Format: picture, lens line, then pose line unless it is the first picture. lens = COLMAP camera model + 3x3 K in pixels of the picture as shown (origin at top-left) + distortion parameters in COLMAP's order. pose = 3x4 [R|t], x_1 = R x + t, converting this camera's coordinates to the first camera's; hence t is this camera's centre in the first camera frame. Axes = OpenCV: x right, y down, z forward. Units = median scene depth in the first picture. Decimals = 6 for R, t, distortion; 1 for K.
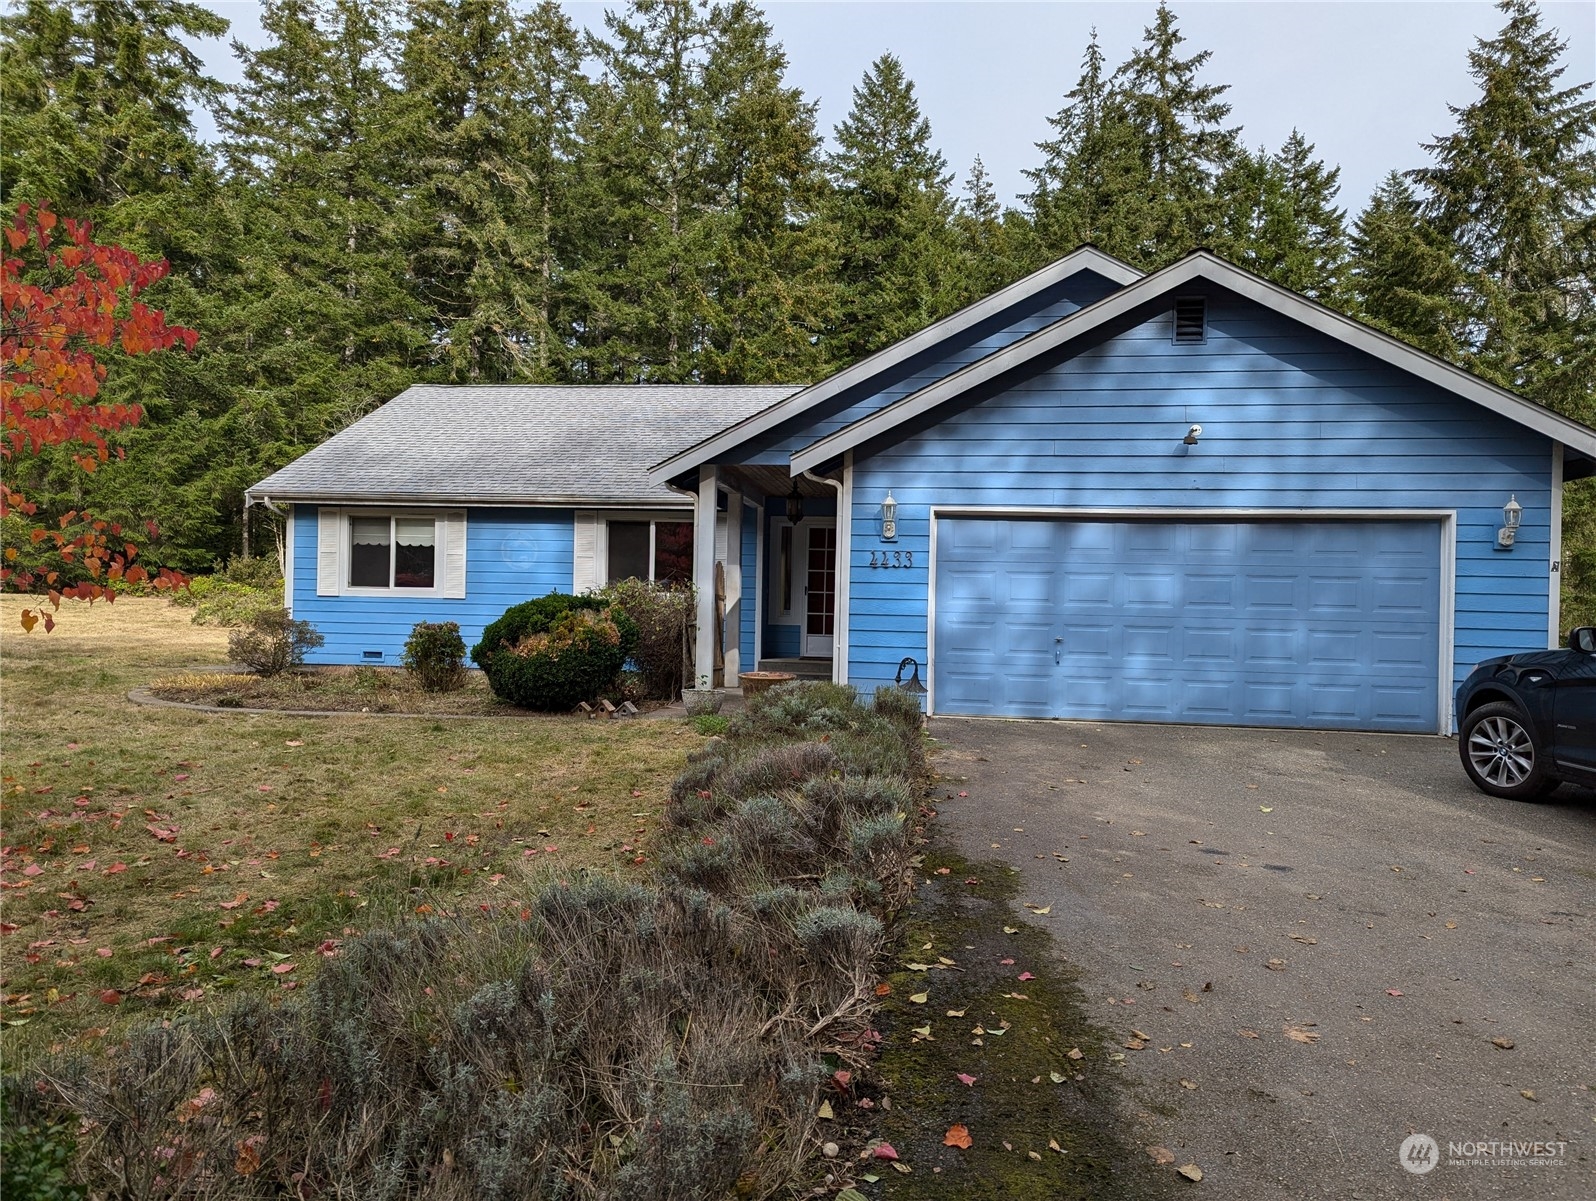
lens RADIAL K [[1120.2, 0, 798.0], [0, 1120.2, 600.5], [0, 0, 1]] dist [0.074503, -0.059037]
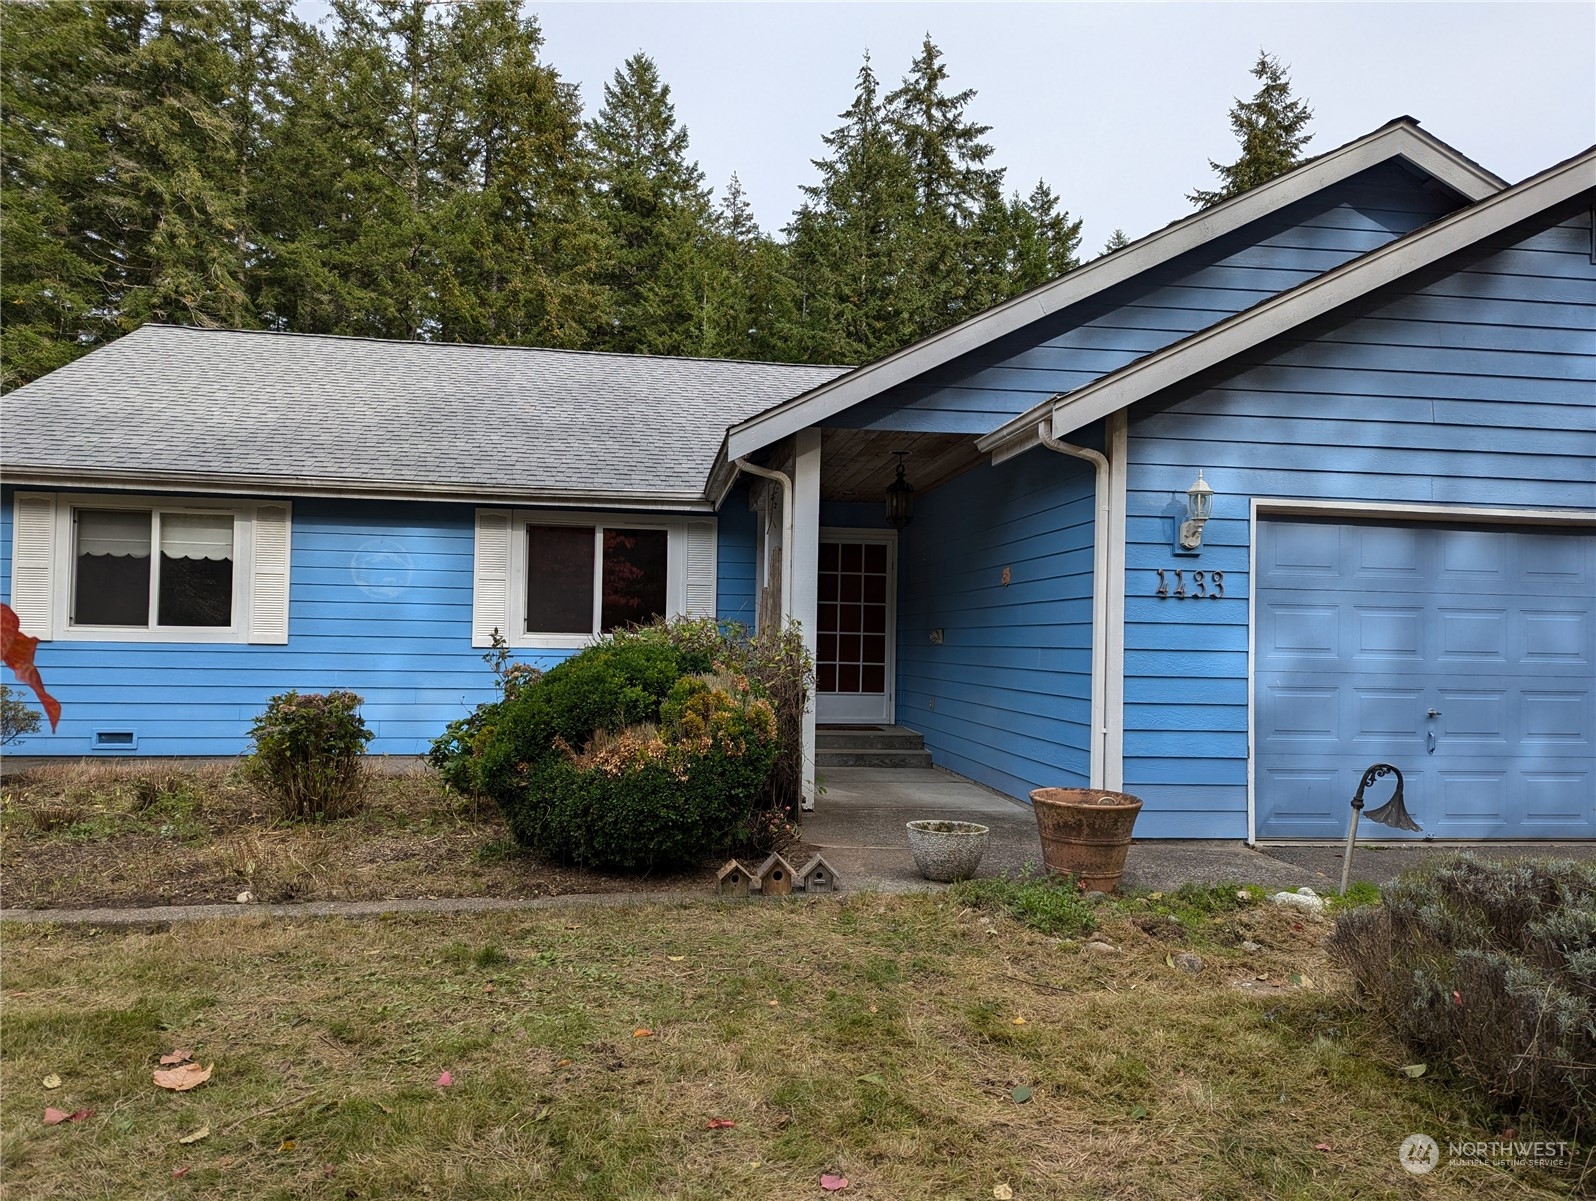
lens RADIAL K [[1114.8, 0, 799.2], [0, 1114.8, 610.2], [0, 0, 1]] dist [0.073982, -0.054968]
pose [[0.963768, 0.004494, 0.266703, -0.058355], [0.001026, 0.999788, -0.020554, -0.002273], [-0.266739, 0.020083, 0.963559, 0.098964]]
